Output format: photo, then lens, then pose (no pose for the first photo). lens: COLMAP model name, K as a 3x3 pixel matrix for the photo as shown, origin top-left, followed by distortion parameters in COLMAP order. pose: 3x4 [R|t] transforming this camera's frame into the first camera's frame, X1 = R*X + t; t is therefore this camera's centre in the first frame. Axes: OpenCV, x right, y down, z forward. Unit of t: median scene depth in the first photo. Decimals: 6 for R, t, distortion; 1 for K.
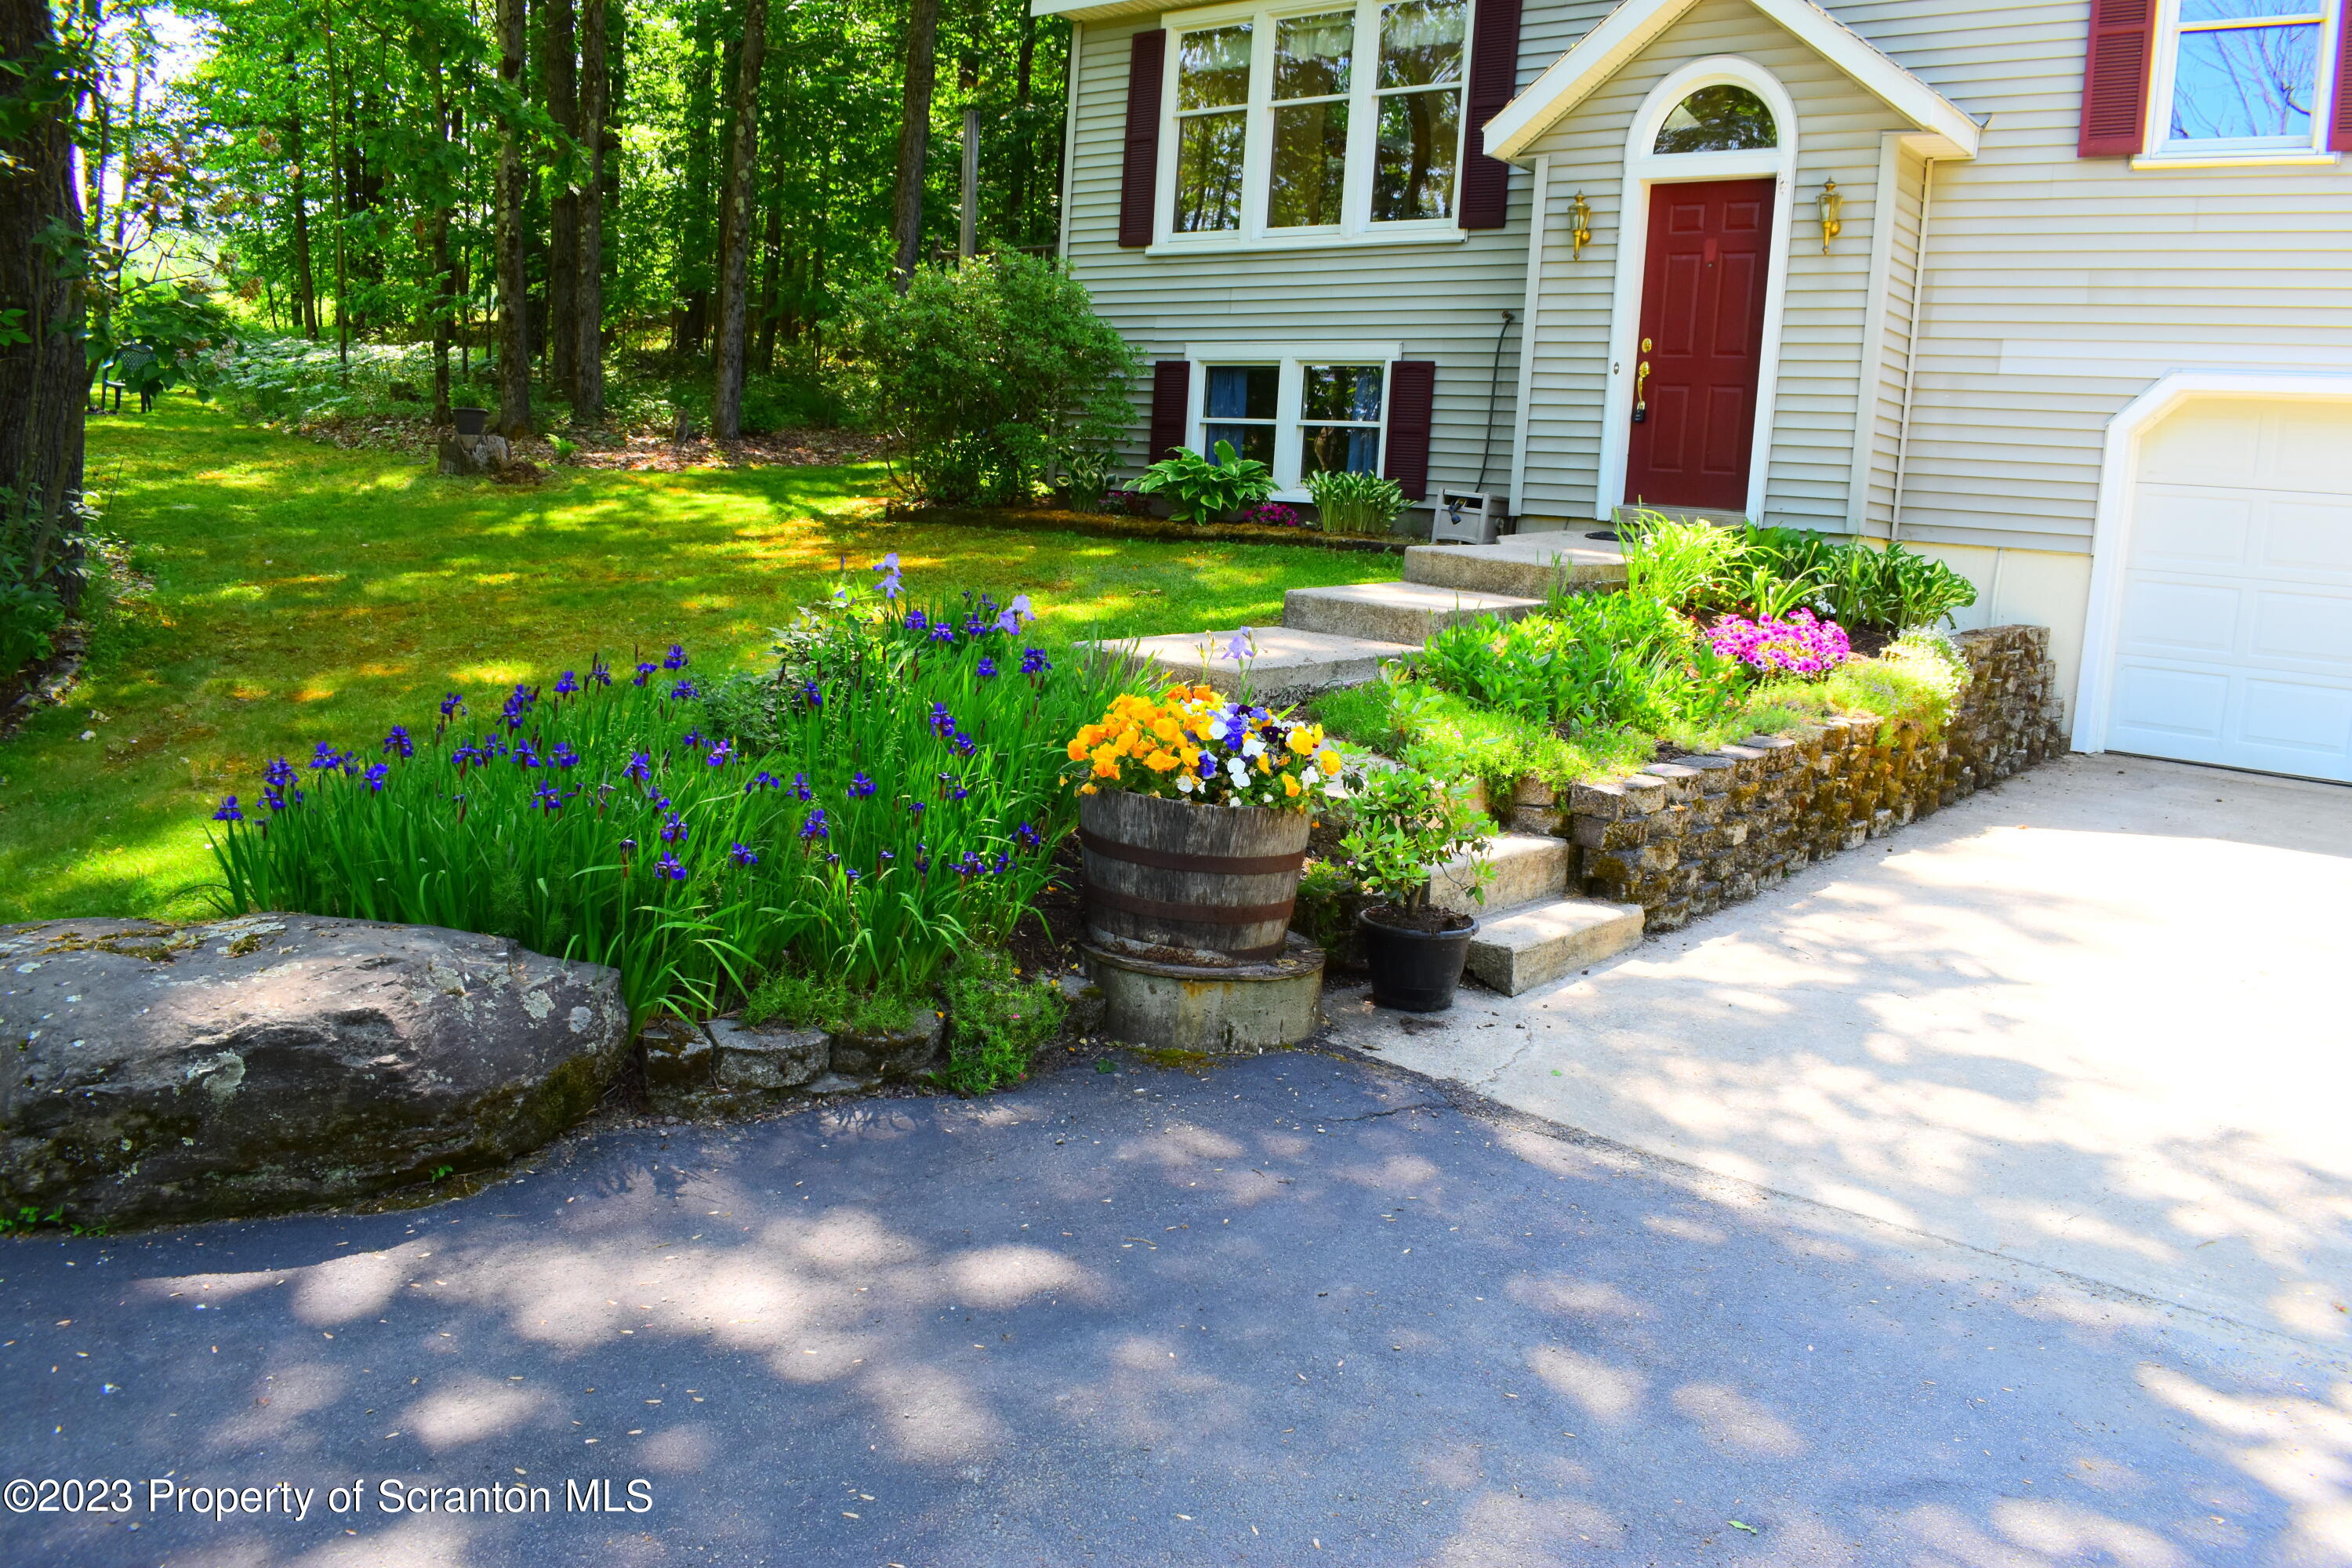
lens RADIAL K [[1829.3, 0, 1188.7], [0, 1829.3, 781.0], [0, 0, 1]] dist [-0.104290, 0.021160]
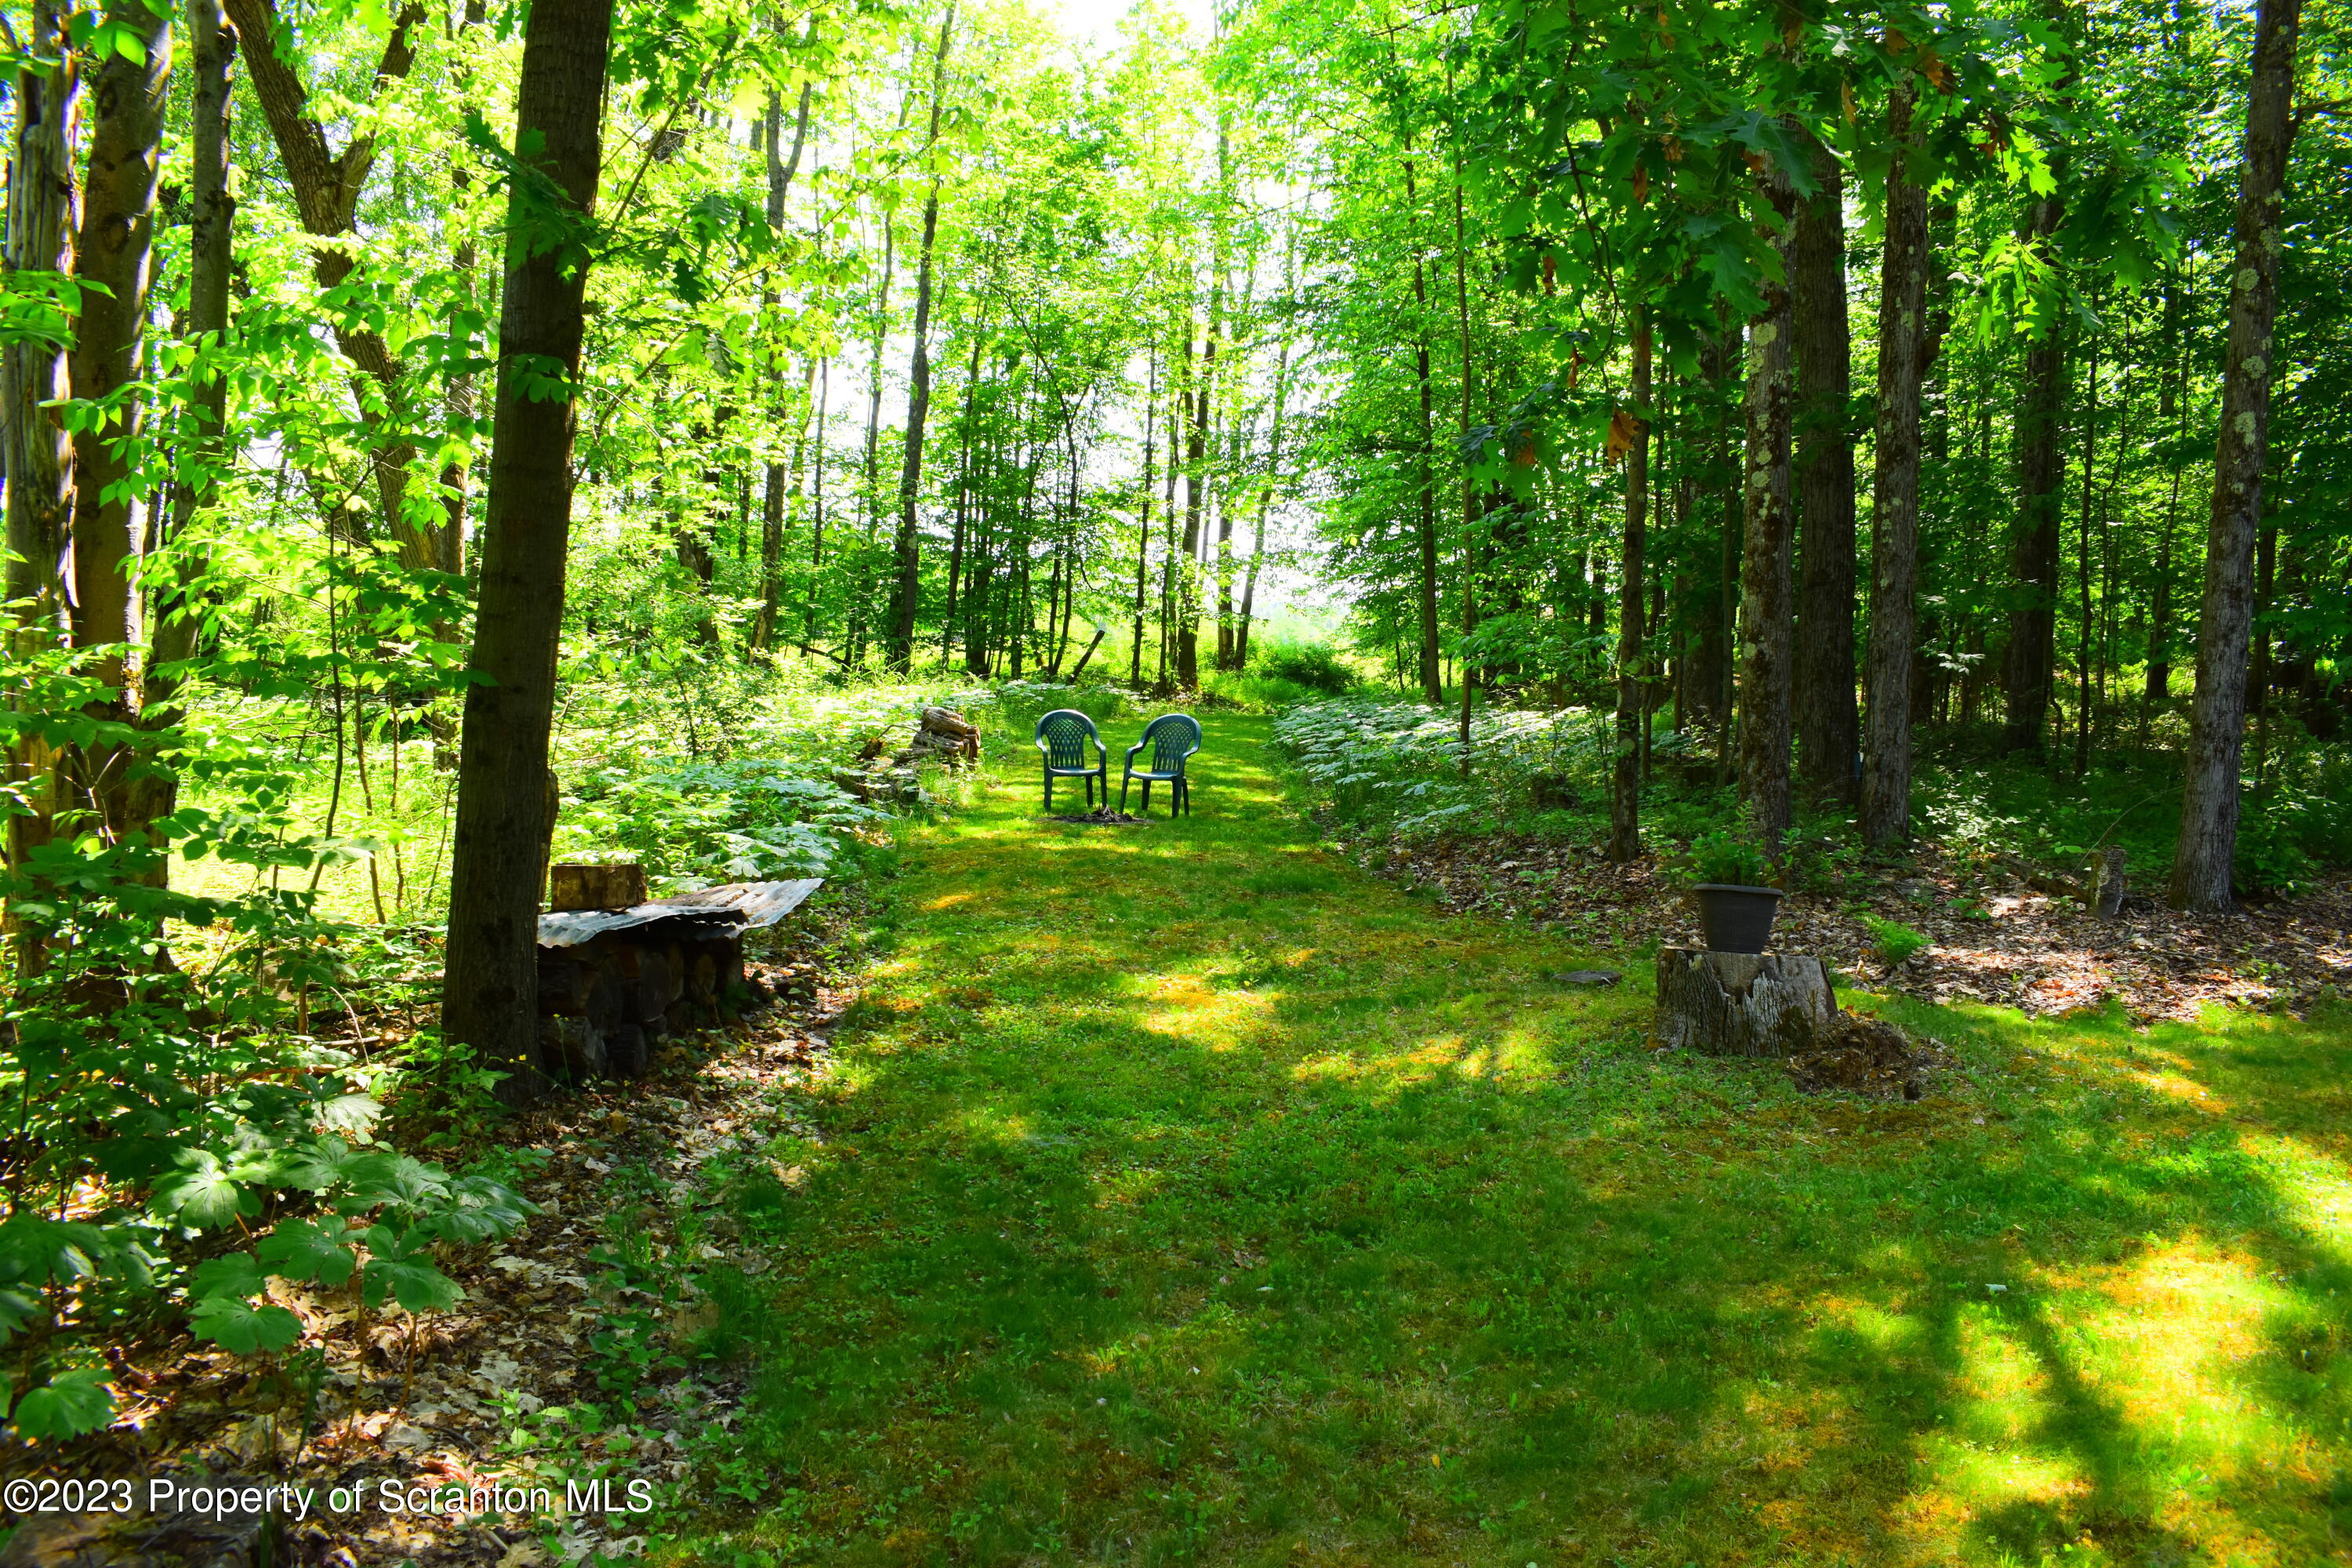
lens RADIAL K [[1829.3, 0, 1178.4], [0, 1829.3, 782.6], [0, 0, 1]] dist [-0.104290, 0.021160]
pose [[0.828570, -0.004617, -0.559866, -0.163635], [-0.102486, 0.981820, -0.159771, -0.089989], [0.550425, 0.189760, 0.813033, 0.350165]]
